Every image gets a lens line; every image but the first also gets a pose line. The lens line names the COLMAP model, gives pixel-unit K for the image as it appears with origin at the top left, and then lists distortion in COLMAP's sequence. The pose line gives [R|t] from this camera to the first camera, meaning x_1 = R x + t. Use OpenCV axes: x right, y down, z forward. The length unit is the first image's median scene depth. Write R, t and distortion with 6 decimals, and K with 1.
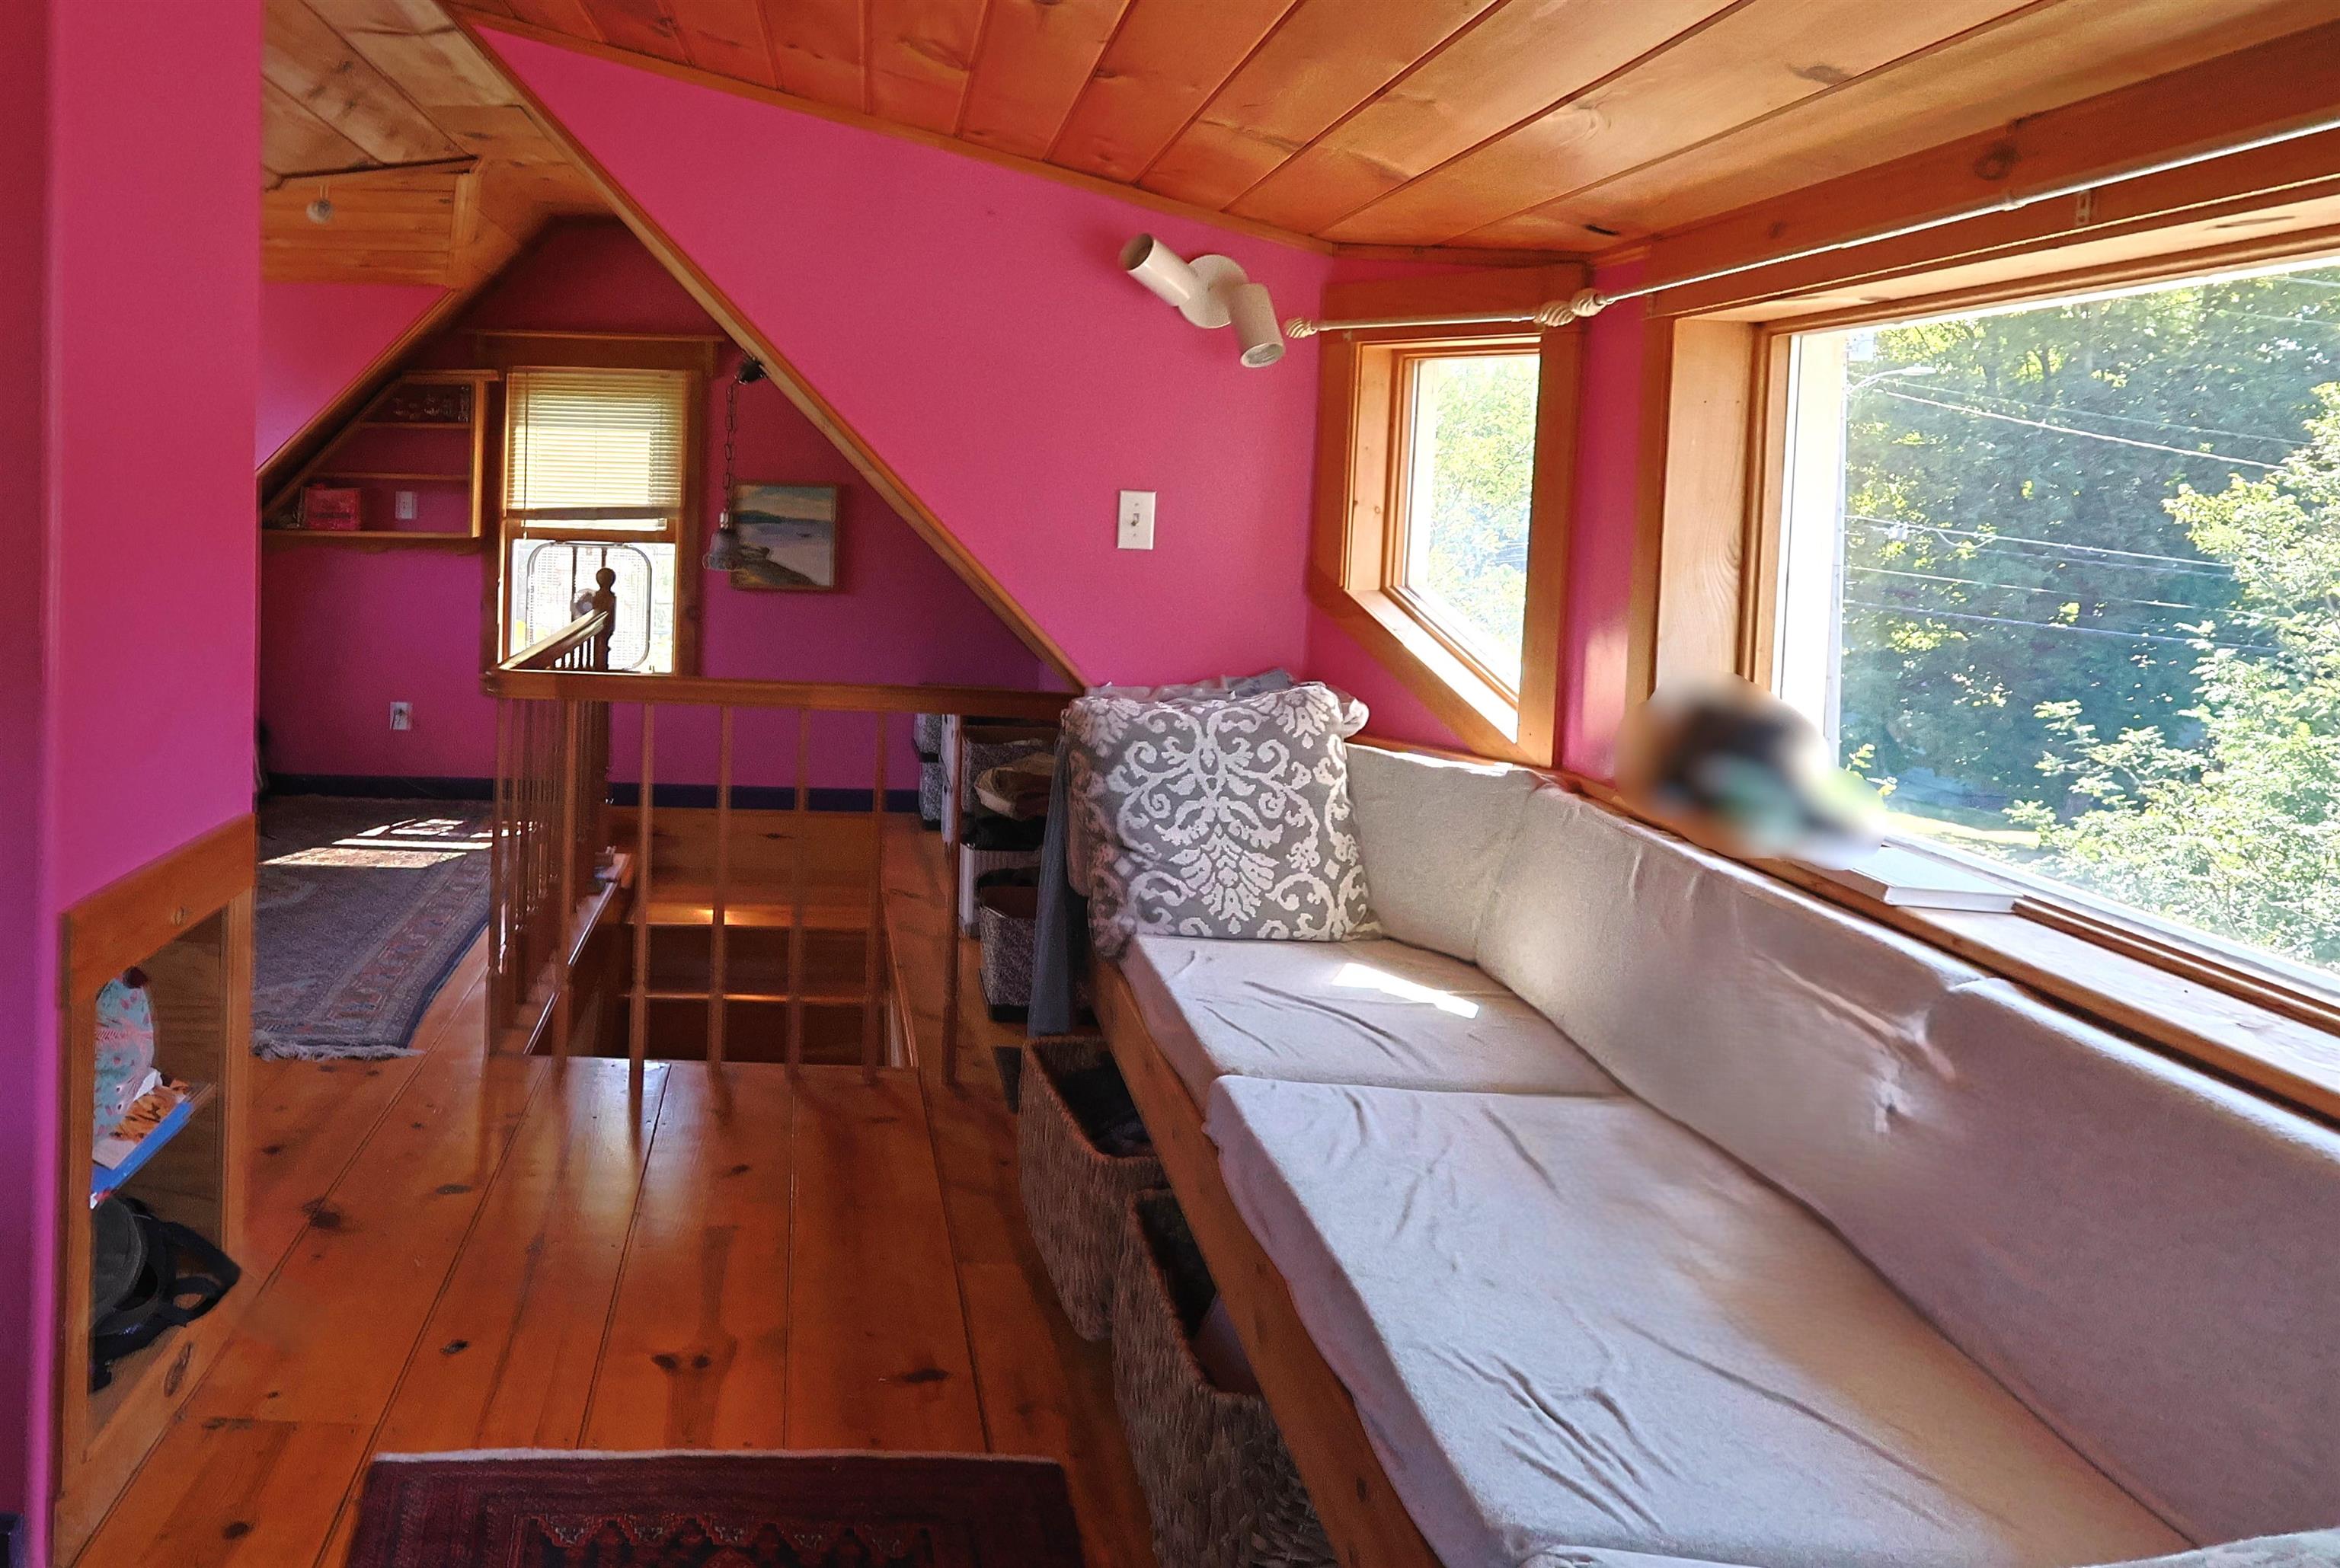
lens RADIAL K [[3028.9, 0, 1170.0], [0, 3028.9, 784.0], [0, 0, 1]] dist [-0.047095, -0.031048]
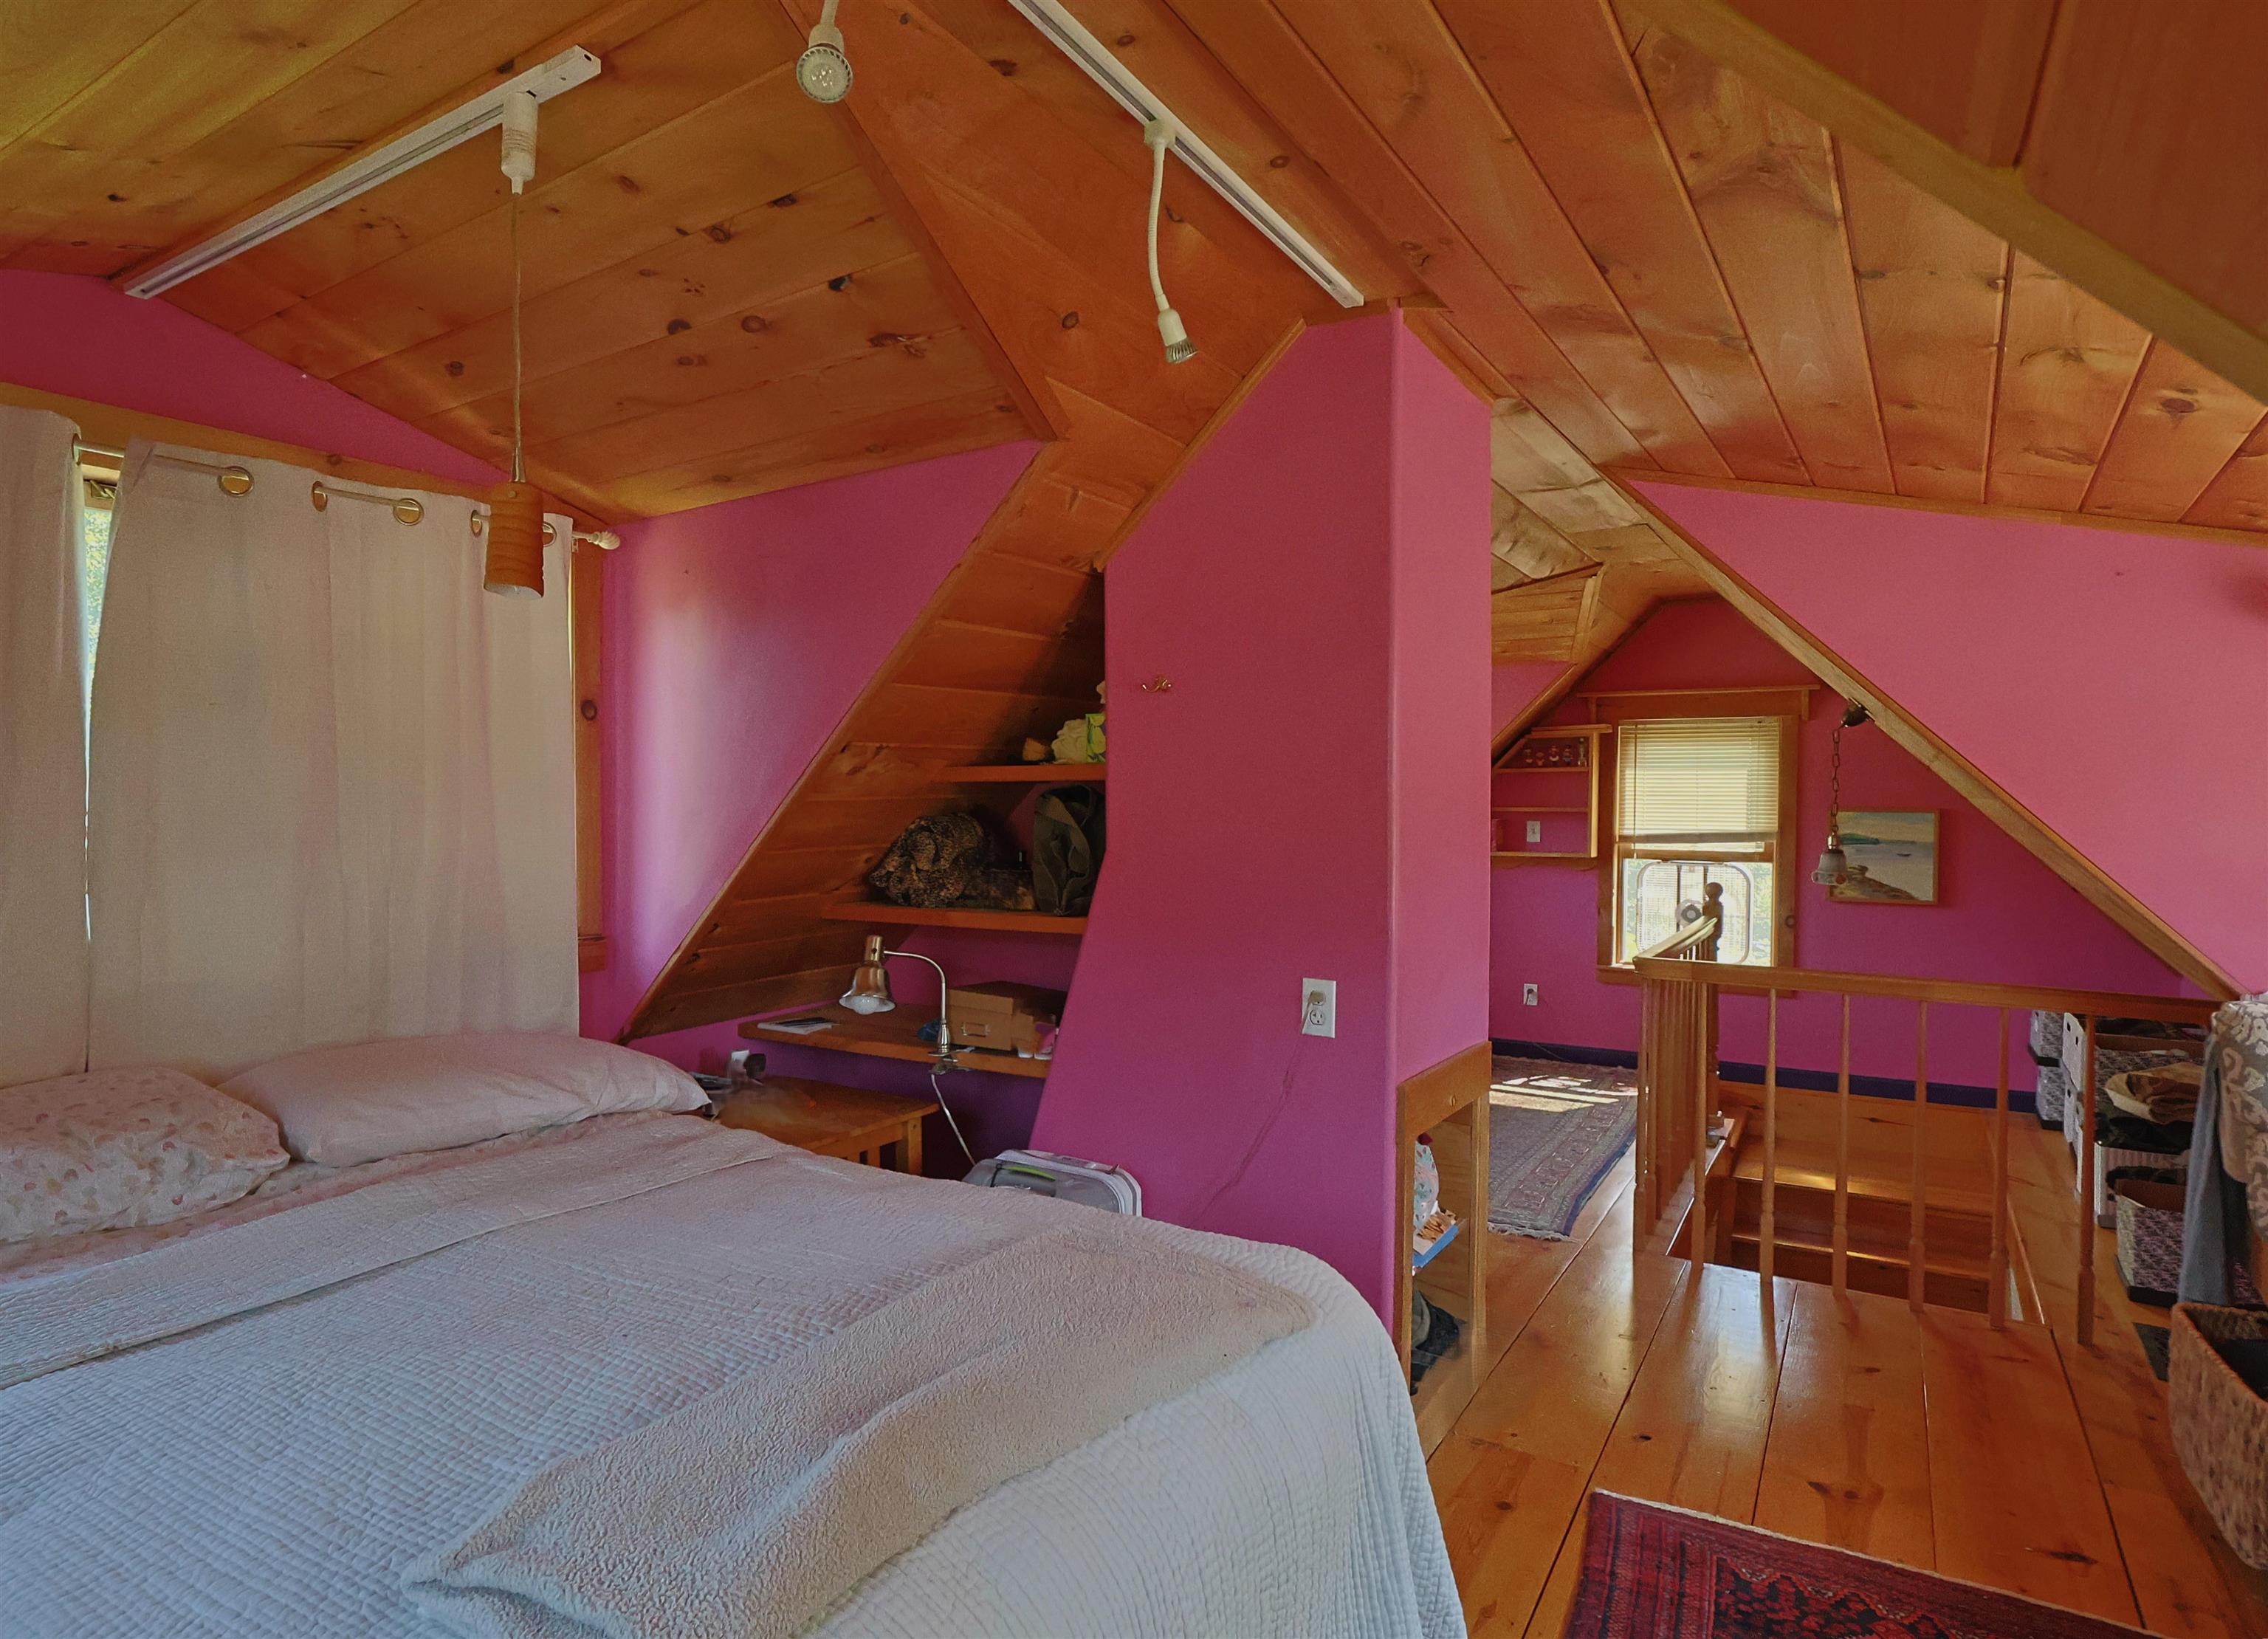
lens RADIAL K [[1248.3, 0, 1134.0], [0, 1248.3, 819.5], [0, 0, 1]] dist [0.000505, 0.000892]
pose [[0.732681, -0.019712, -0.680286, -0.013924], [-0.052925, 0.994903, -0.085829, -0.039720], [0.678511, 0.098889, 0.727904, 0.457301]]
